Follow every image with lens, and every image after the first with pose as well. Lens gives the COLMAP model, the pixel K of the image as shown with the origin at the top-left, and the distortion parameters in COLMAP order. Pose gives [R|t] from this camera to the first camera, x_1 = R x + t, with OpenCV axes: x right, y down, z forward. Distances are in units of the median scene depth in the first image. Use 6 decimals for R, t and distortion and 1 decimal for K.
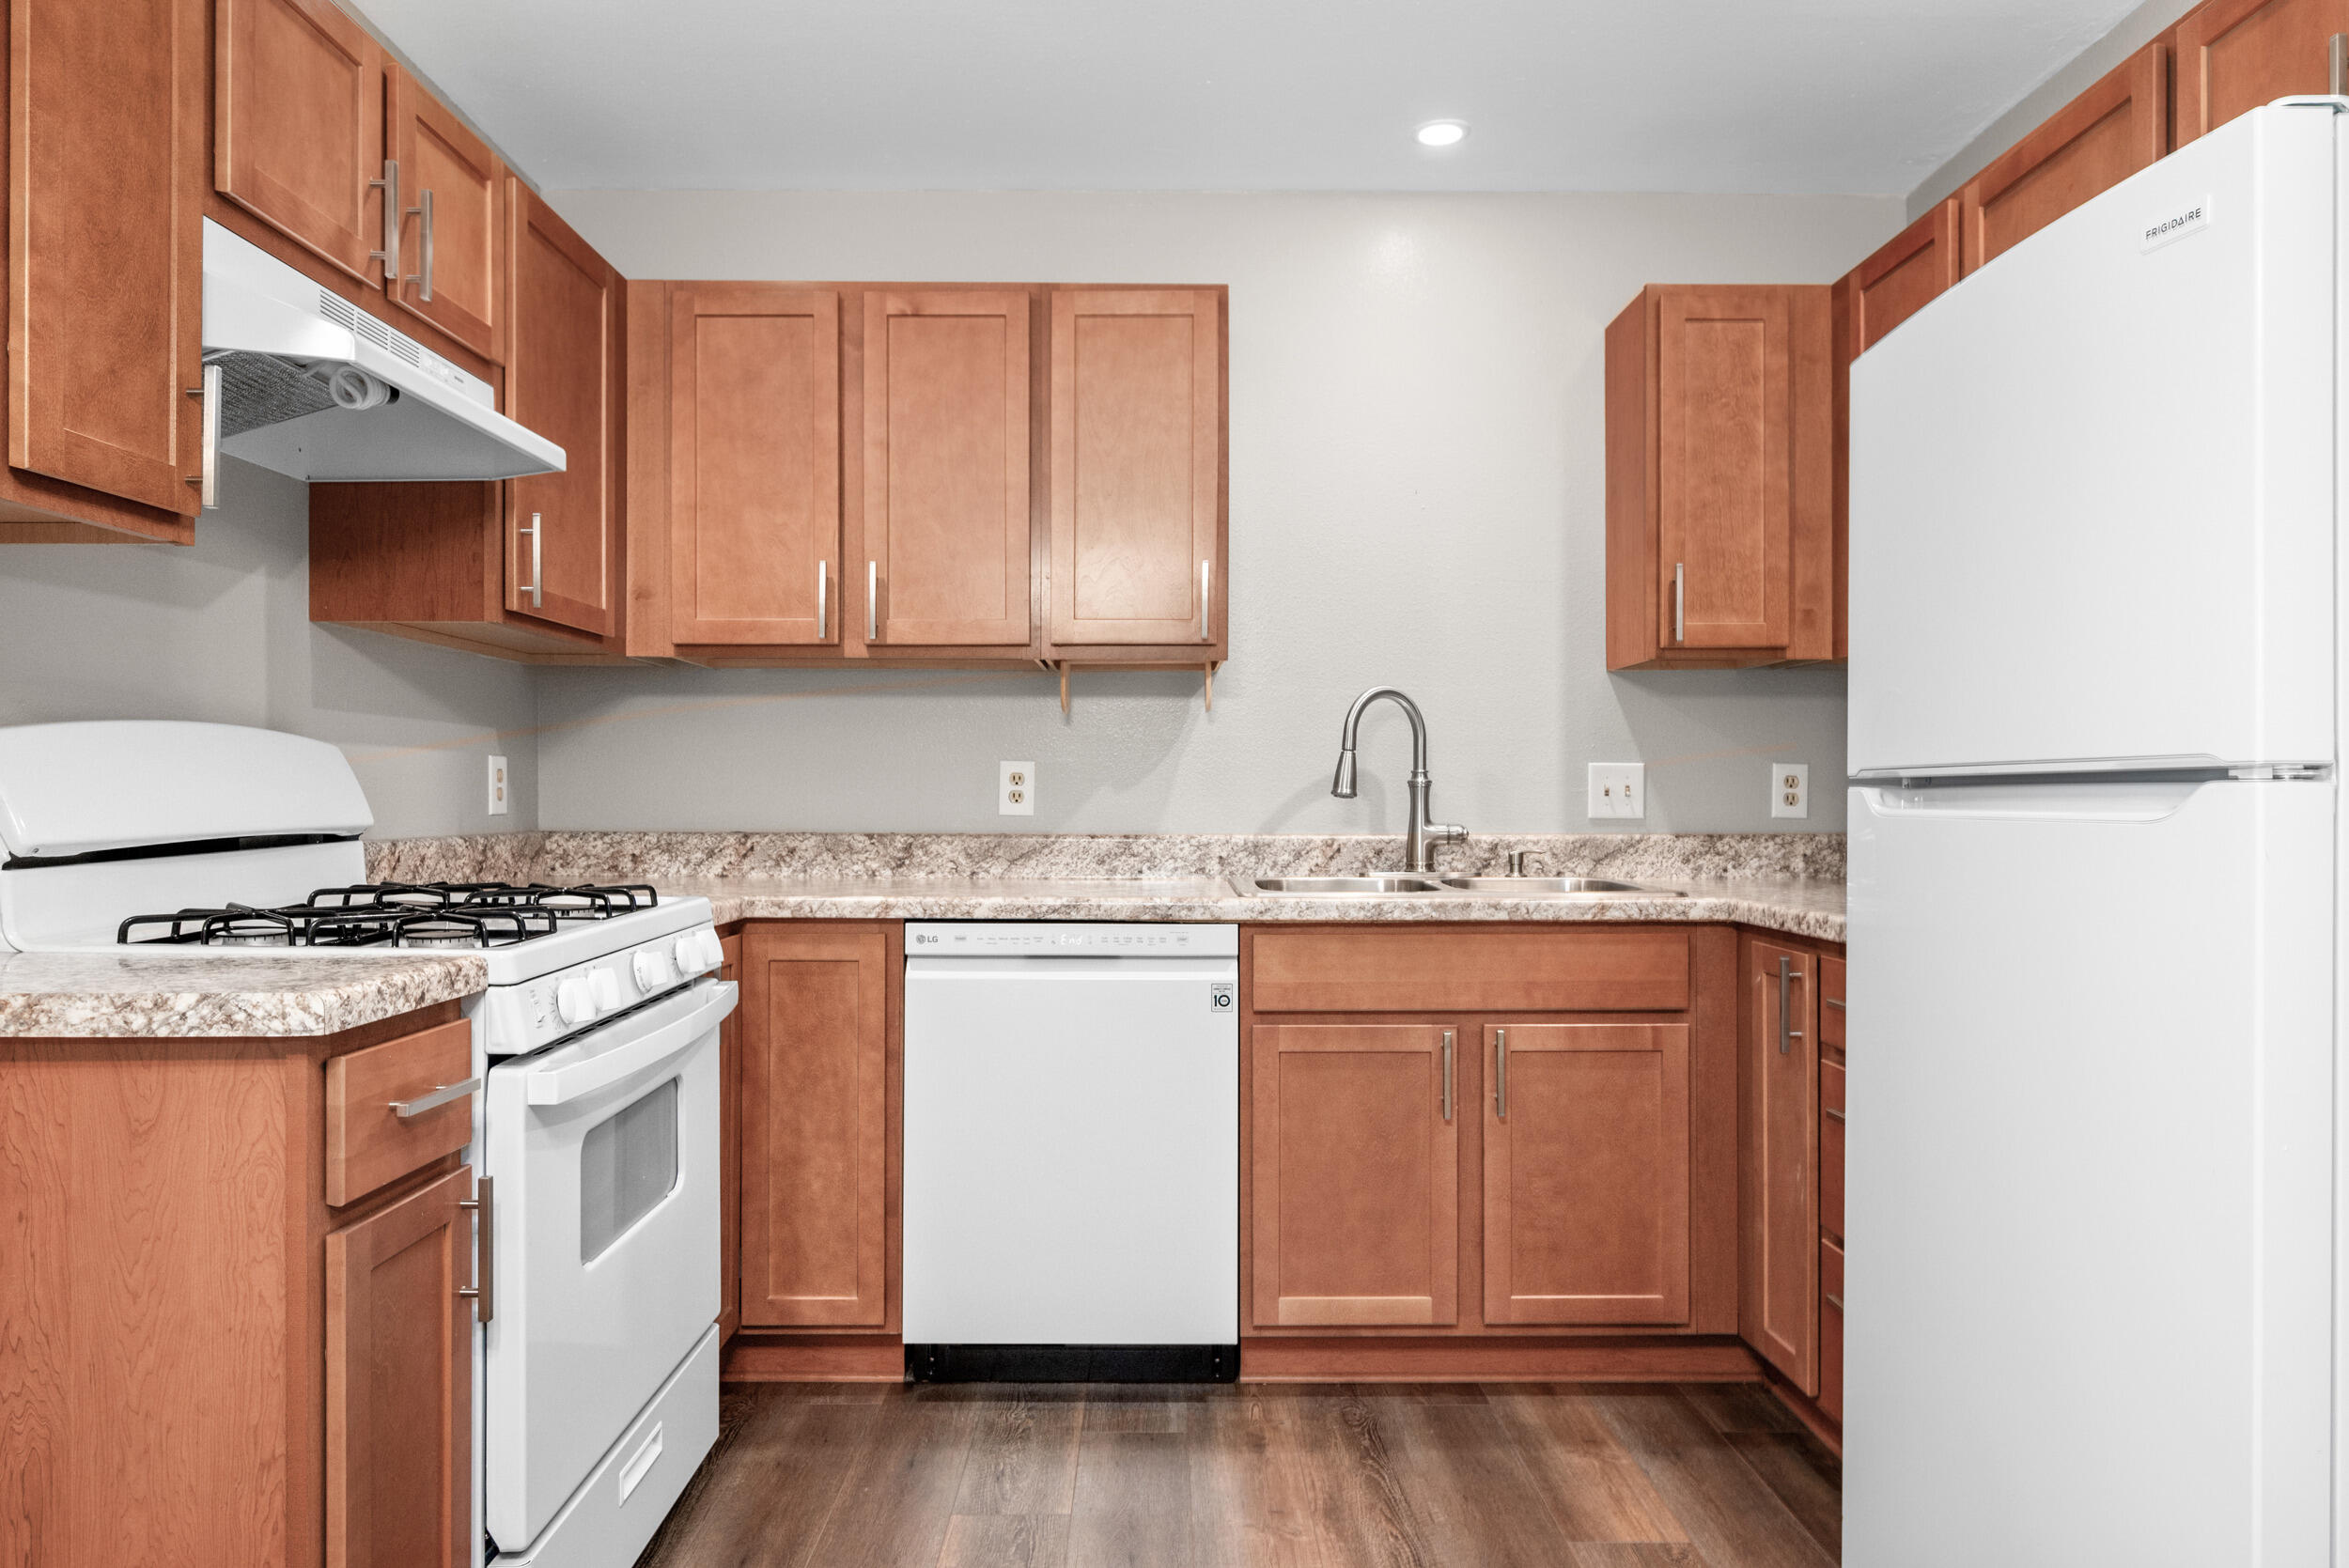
lens RADIAL K [[1527.3, 0, 1174.5], [0, 1527.3, 784.0], [0, 0, 1]] dist [-0.013428, -0.001501]
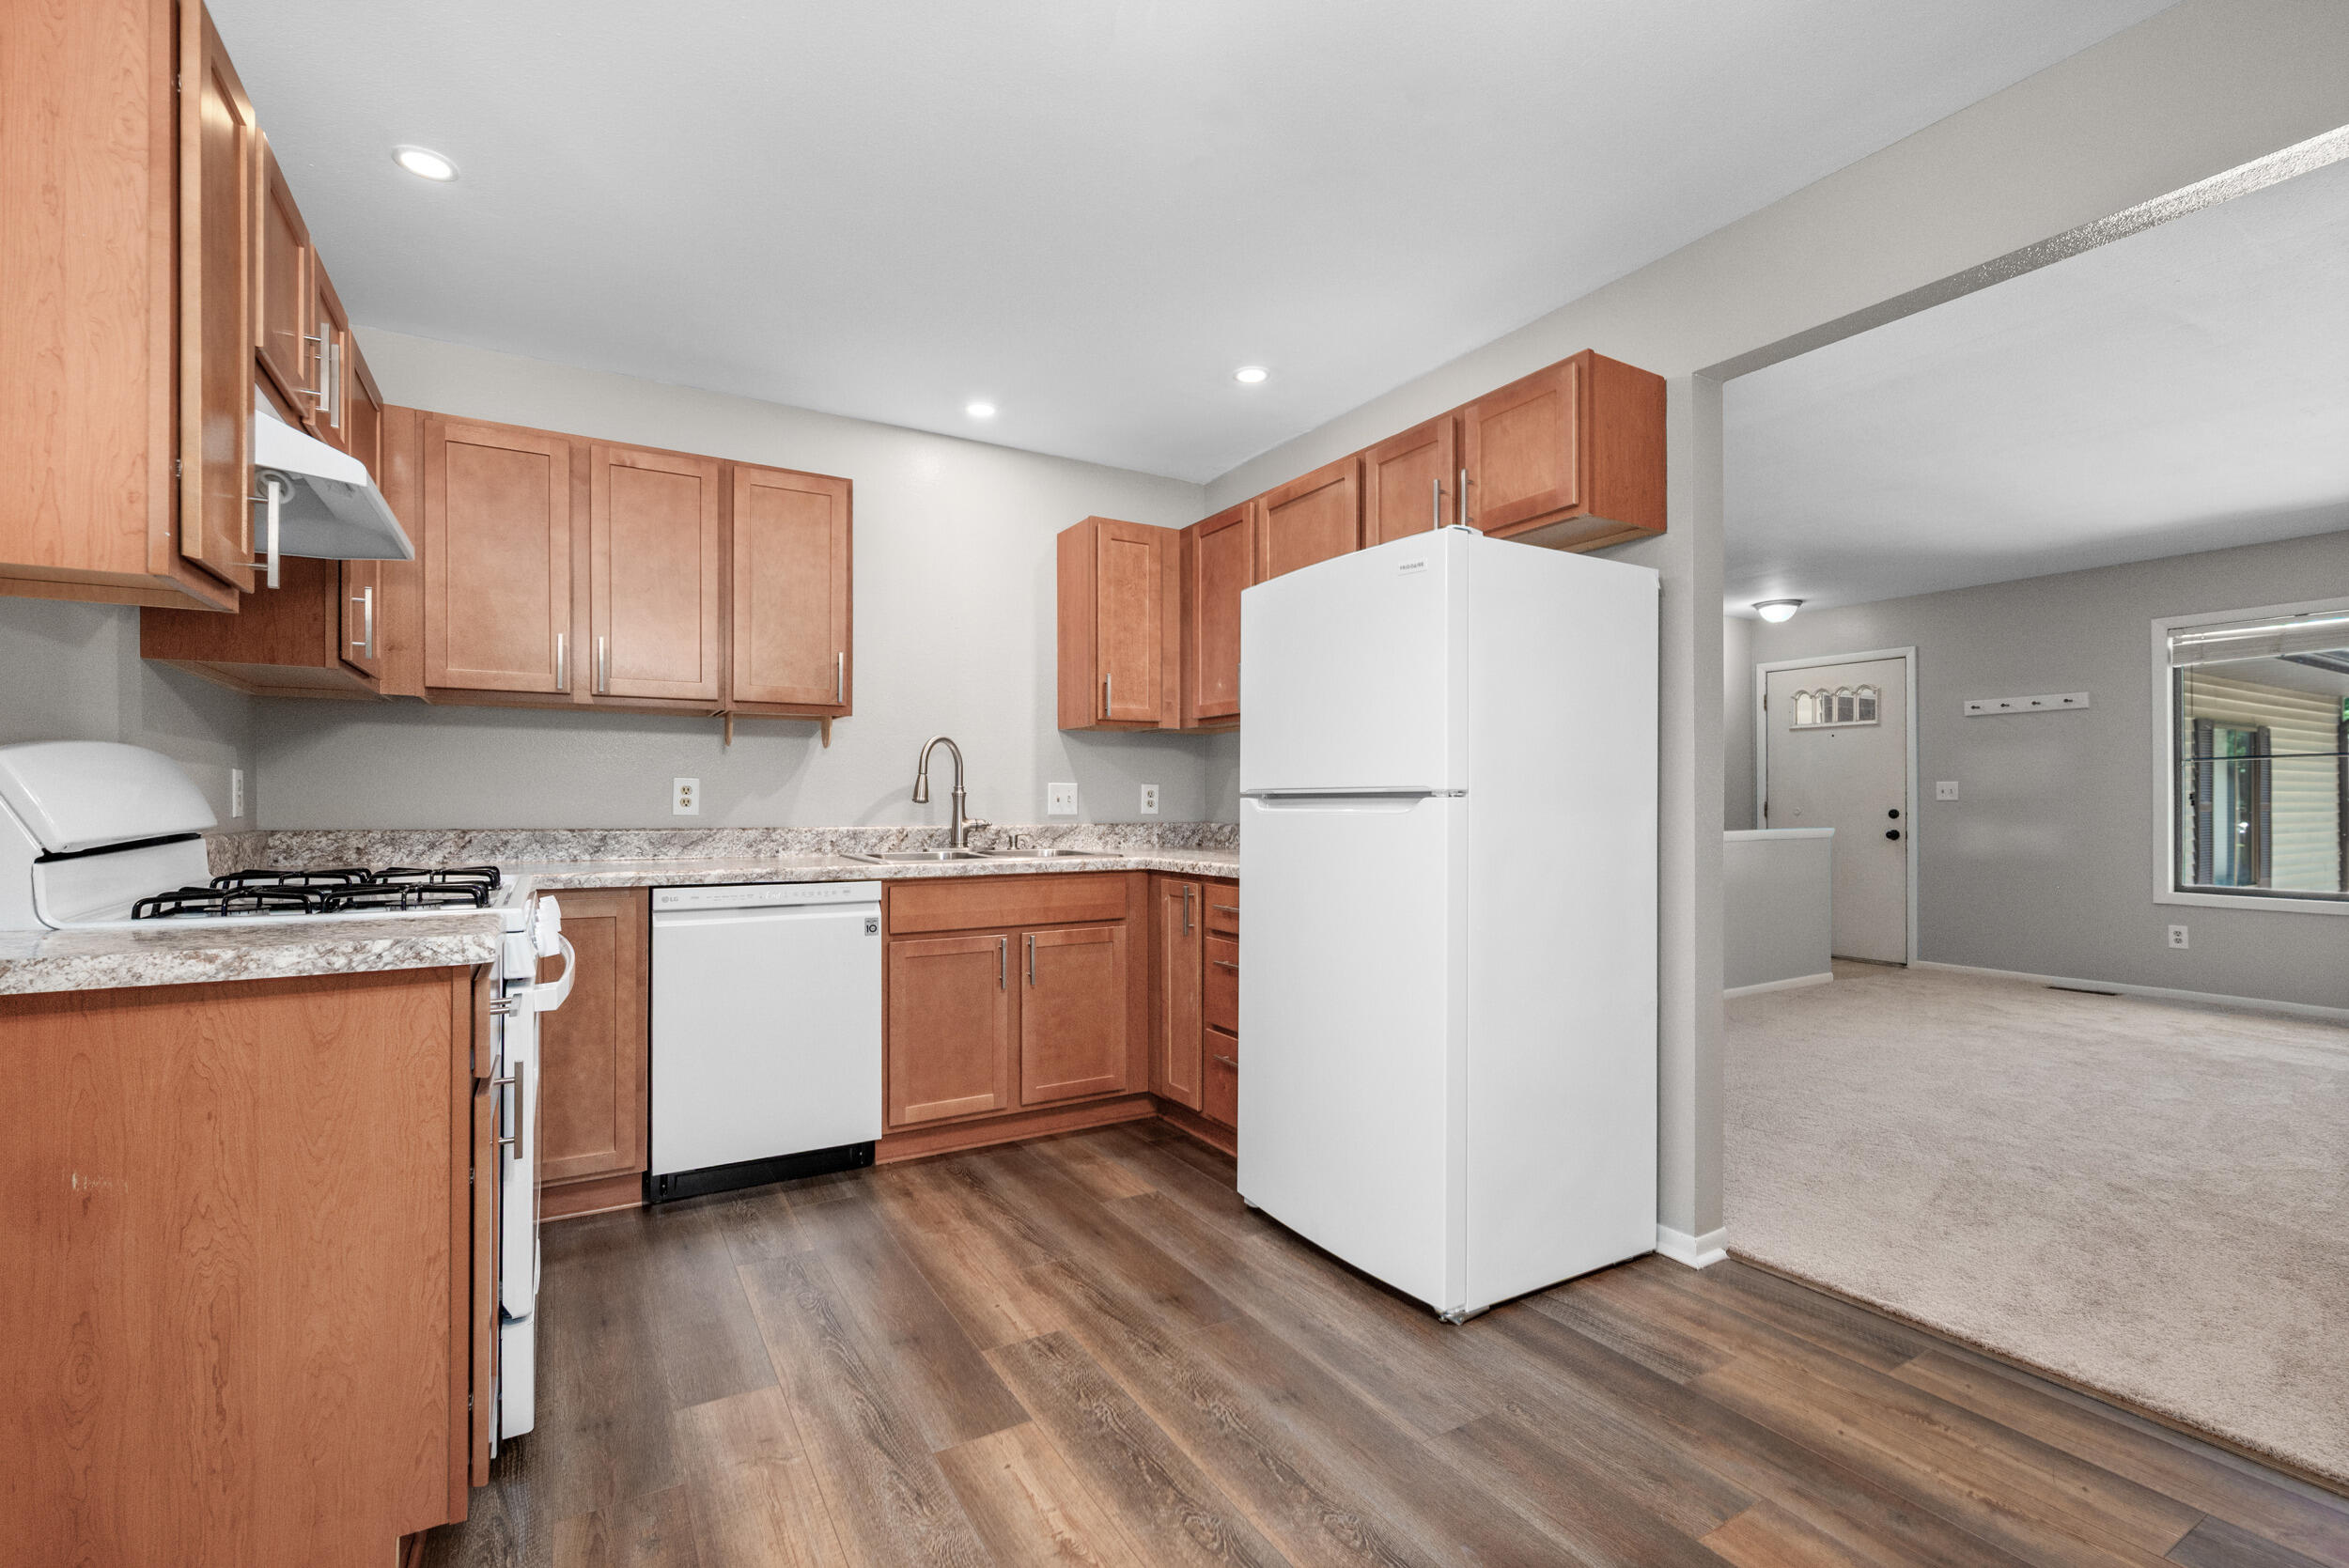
lens RADIAL K [[1075.5, 0, 1174.5], [0, 1075.5, 784.0], [0, 0, 1]] dist [-0.019984, -0.000046]
pose [[0.853445, 0.008445, 0.521115, -0.288968], [-0.004541, 0.999951, -0.008769, -0.002891], [-0.521163, 0.005118, 0.853442, -0.139656]]
